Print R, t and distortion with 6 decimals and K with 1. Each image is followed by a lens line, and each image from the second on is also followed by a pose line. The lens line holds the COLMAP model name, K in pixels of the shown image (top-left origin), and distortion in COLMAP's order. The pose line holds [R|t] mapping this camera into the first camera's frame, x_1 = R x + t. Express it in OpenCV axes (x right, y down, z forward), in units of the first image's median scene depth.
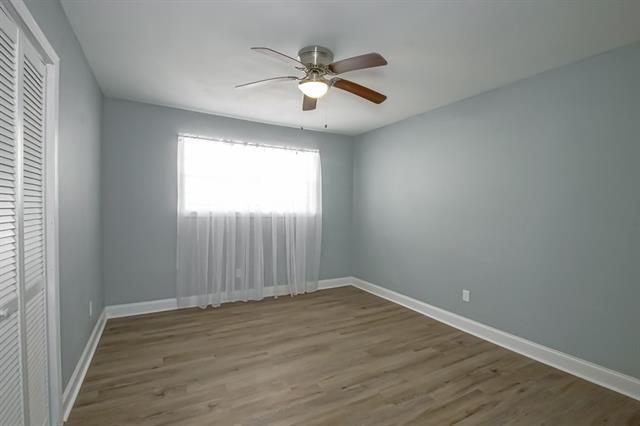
lens RADIAL K [[293.2, 0, 305.1], [0, 293.2, 214.9], [0, 0, 1]] dist [0.000051, -0.000152]
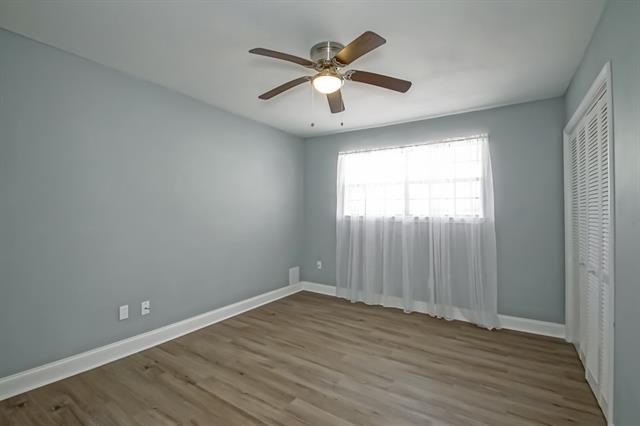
lens RADIAL K [[286.0, 0, 312.2], [0, 286.0, 210.5], [0, 0, 1]] dist [0.000105, -0.000007]
pose [[0.485327, -0.017100, -0.874166, 0.777449], [-0.023782, 0.999181, -0.032749, 0.010987], [0.874009, 0.036683, 0.484523, 0.459198]]
